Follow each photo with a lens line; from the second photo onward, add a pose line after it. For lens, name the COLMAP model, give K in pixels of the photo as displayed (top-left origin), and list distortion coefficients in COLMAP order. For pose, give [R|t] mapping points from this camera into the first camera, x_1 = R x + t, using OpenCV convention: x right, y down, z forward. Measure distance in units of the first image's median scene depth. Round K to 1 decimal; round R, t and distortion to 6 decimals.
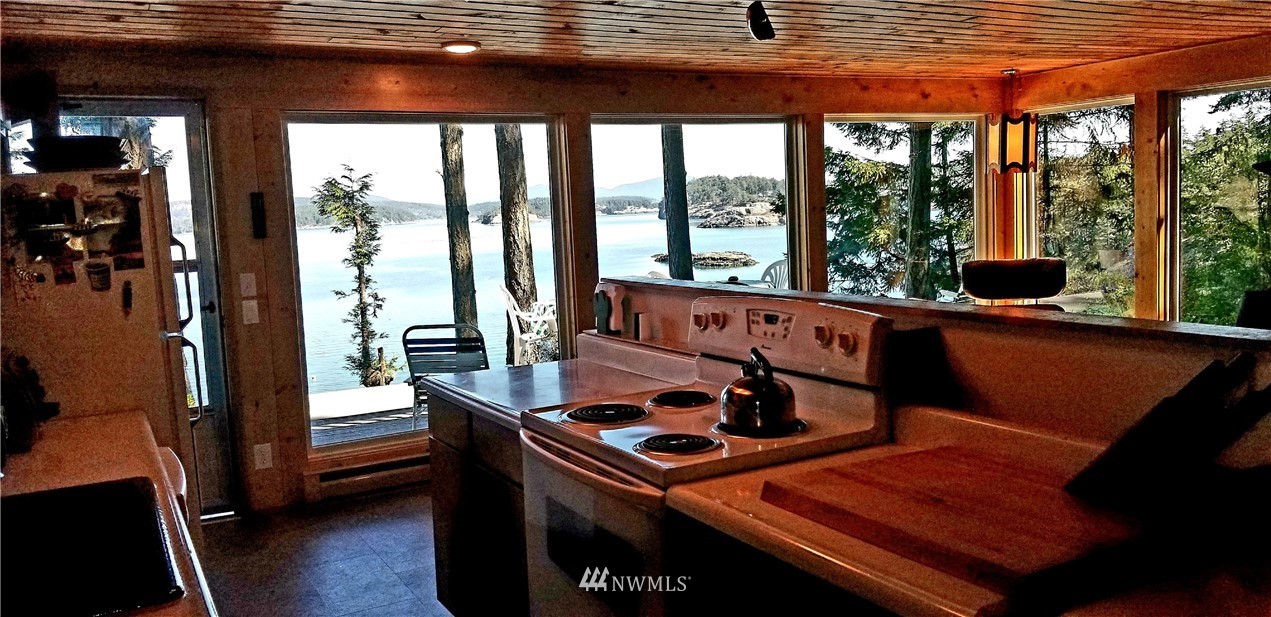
lens RADIAL K [[995.8, 0, 629.0], [0, 995.8, 300.8], [0, 0, 1]] dist [0.075810, -0.166275]
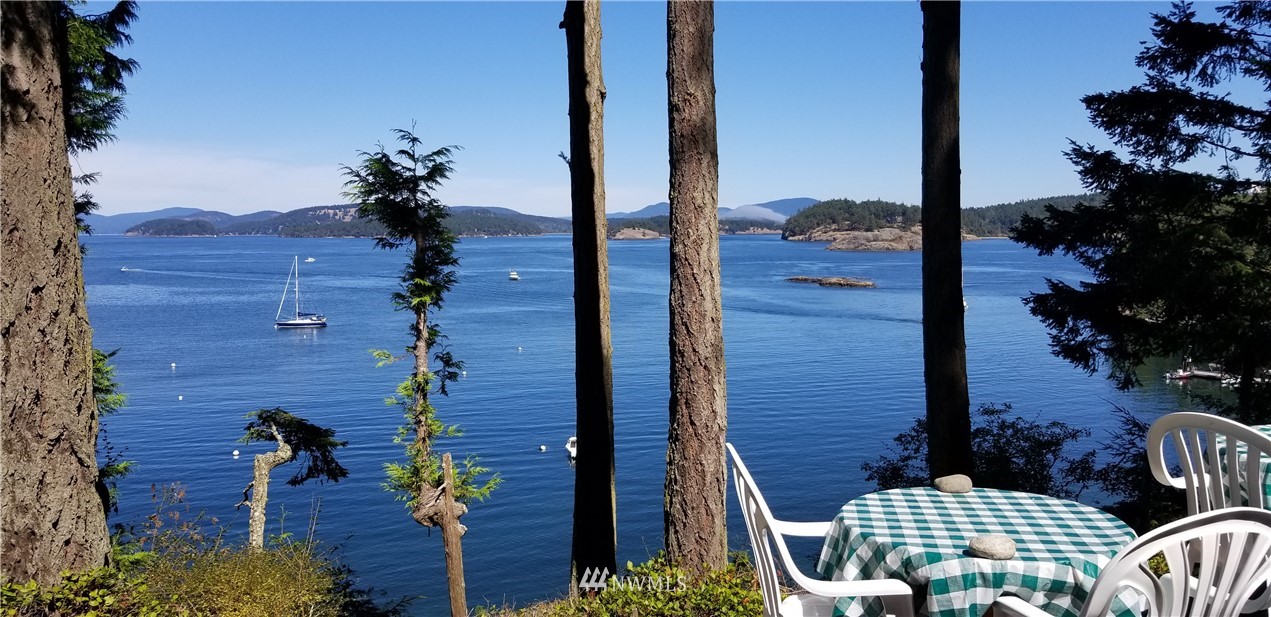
lens RADIAL K [[996.9, 0, 629.7], [0, 996.9, 288.1], [0, 0, 1]] dist [0.056976, -0.081530]
pose [[0.991817, 0.046817, -0.118771, -0.082645], [-0.050493, 0.998328, -0.028133, -0.036023], [0.117256, 0.033900, 0.992523, 0.445475]]
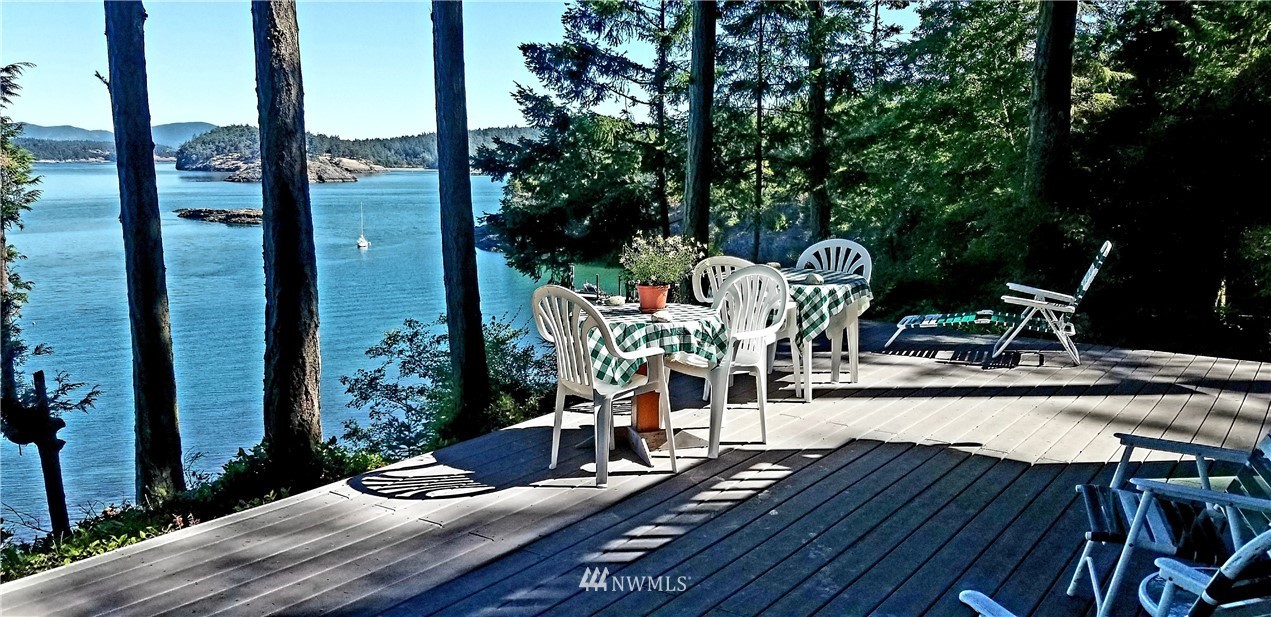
lens RADIAL K [[1000.5, 0, 634.7], [0, 1000.5, 300.1], [0, 0, 1]] dist [0.082394, -0.170510]
pose [[0.897945, -0.009219, 0.440011, -0.194500], [-0.007126, 0.999345, 0.035481, -0.017007], [-0.440050, -0.034995, 0.897291, 0.328673]]
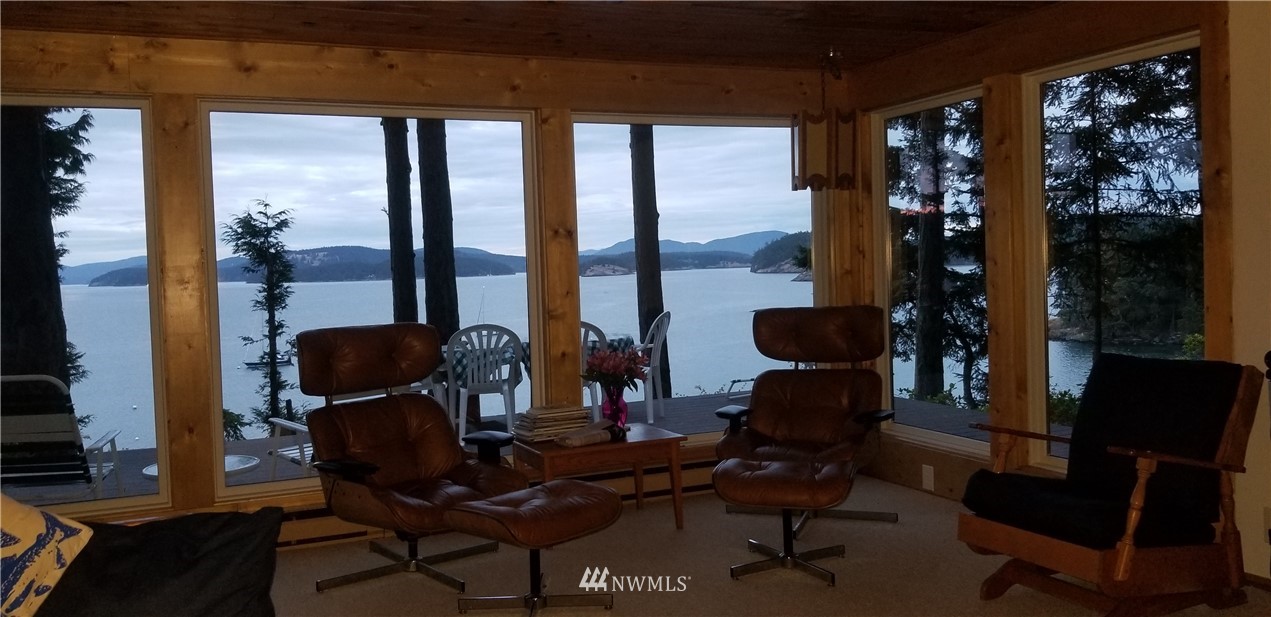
lens RADIAL K [[995.8, 0, 629.0], [0, 995.8, 300.8], [0, 0, 1]] dist [0.075810, -0.166275]
pose [[0.995595, 0.018322, -0.091948, 0.139120], [-0.023260, 0.998328, -0.052917, -0.001938], [0.090824, 0.054823, 0.994357, 0.117955]]
